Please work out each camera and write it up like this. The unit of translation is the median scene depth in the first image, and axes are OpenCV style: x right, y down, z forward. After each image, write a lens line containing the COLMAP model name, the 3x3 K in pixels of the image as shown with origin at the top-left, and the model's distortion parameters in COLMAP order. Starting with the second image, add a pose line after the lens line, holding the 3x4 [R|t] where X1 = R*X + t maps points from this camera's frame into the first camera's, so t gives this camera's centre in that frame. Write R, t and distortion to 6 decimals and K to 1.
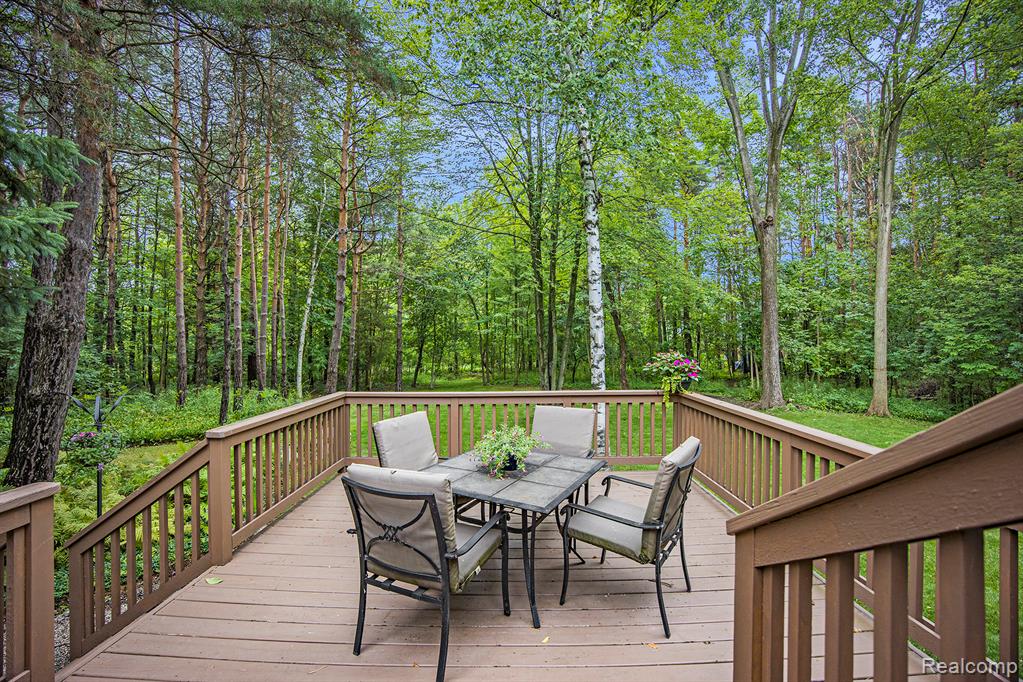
lens RADIAL K [[422.4, 0, 511.5], [0, 422.4, 341.0], [0, 0, 1]] dist [-0.046757, 0.000137]
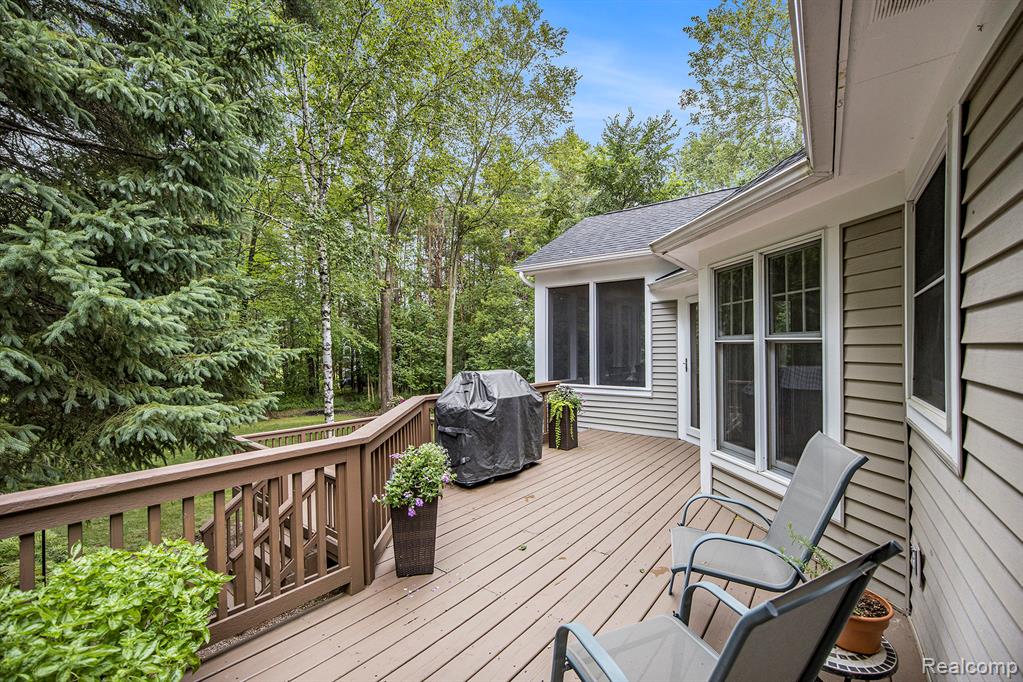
lens RADIAL K [[422.4, 0, 511.5], [0, 422.4, 341.0], [0, 0, 1]] dist [-0.046757, 0.000137]
pose [[0.606621, 0.022349, 0.794677, -0.258743], [0.003621, 0.999517, -0.030874, -0.048272], [-0.794983, 0.021607, 0.606247, -0.209597]]
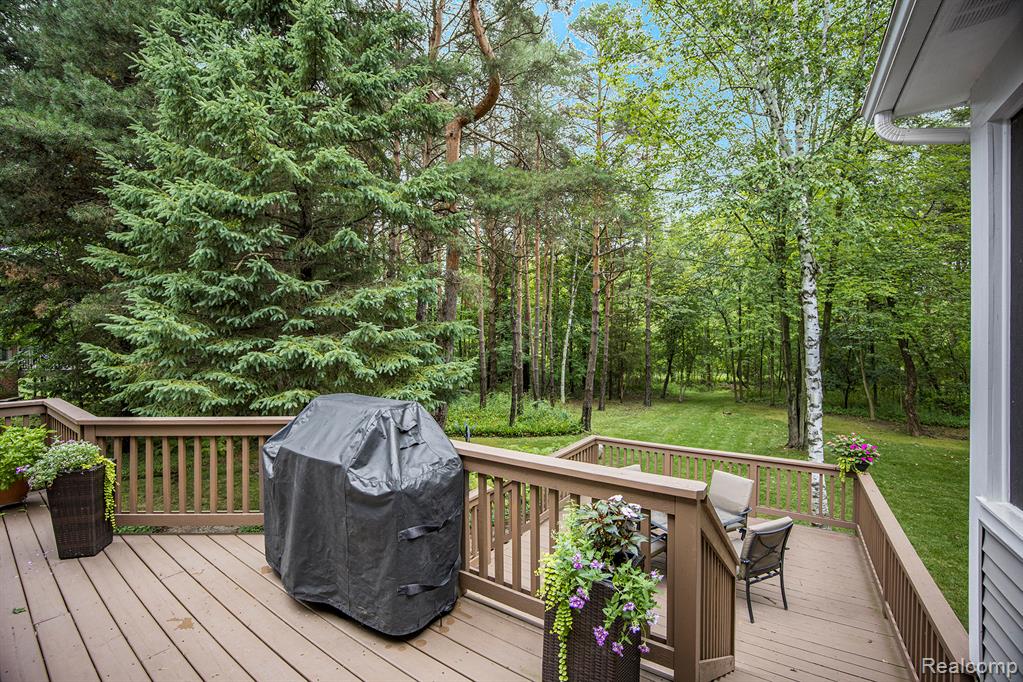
lens RADIAL K [[422.4, 0, 511.5], [0, 422.4, 341.0], [0, 0, 1]] dist [-0.046757, 0.000137]
pose [[0.832970, -0.000241, -0.553318, 0.056388], [0.001669, 0.999996, 0.002077, -0.063747], [0.553316, -0.002653, 0.832967, -0.129094]]
